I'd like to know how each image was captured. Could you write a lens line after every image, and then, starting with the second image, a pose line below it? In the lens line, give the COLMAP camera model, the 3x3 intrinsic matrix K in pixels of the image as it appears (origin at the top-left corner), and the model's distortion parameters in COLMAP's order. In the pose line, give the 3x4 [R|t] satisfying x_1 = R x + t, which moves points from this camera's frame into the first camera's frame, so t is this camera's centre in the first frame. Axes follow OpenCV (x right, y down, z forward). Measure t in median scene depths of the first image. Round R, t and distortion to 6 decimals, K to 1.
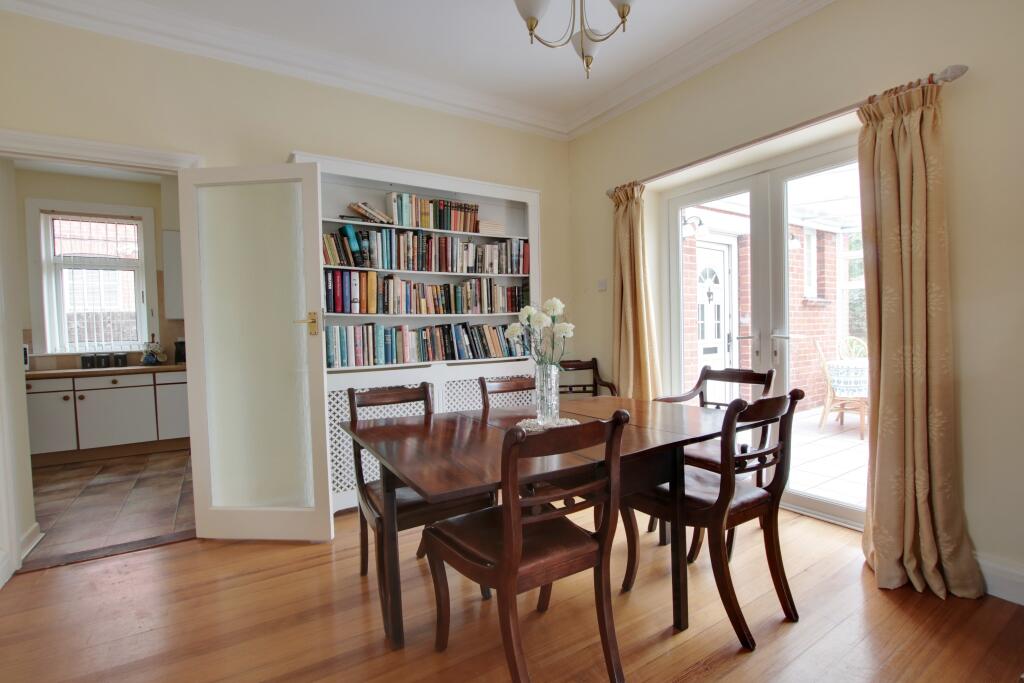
lens RADIAL K [[476.1, 0, 517.0], [0, 476.1, 345.9], [0, 0, 1]] dist [-0.026090, 0.000138]
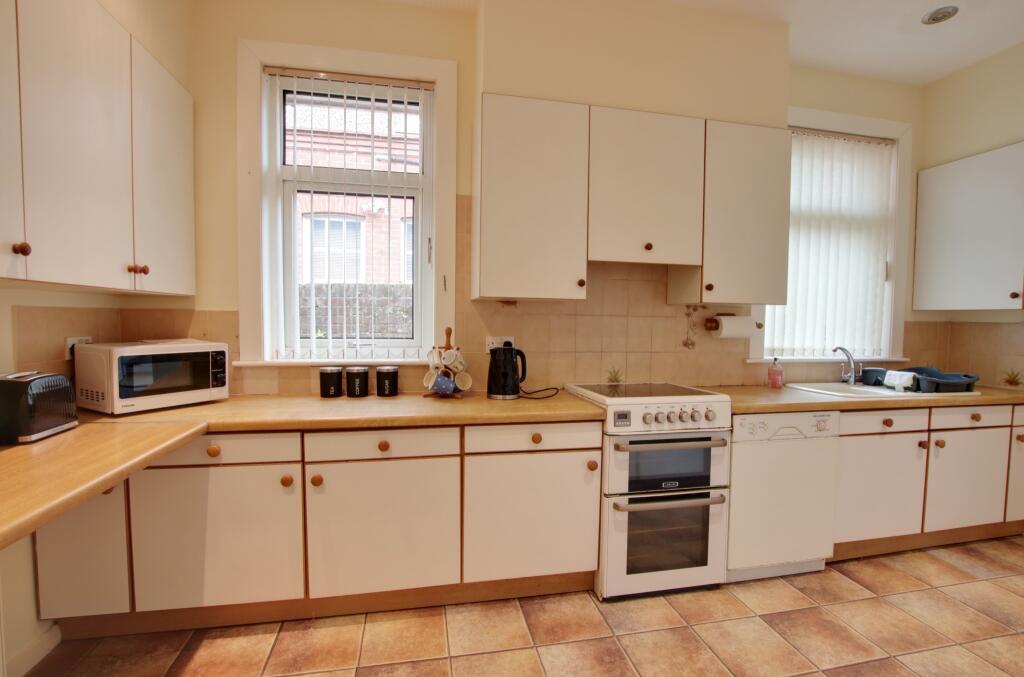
lens RADIAL K [[483.2, 0, 511.8], [0, 483.2, 319.8], [0, 0, 1]] dist [-0.000563, -0.000027]
pose [[0.933705, 0.032381, -0.356575, -0.552900], [-0.040396, 0.999070, -0.015052, -0.030403], [0.355756, 0.028458, 0.934145, 0.579600]]
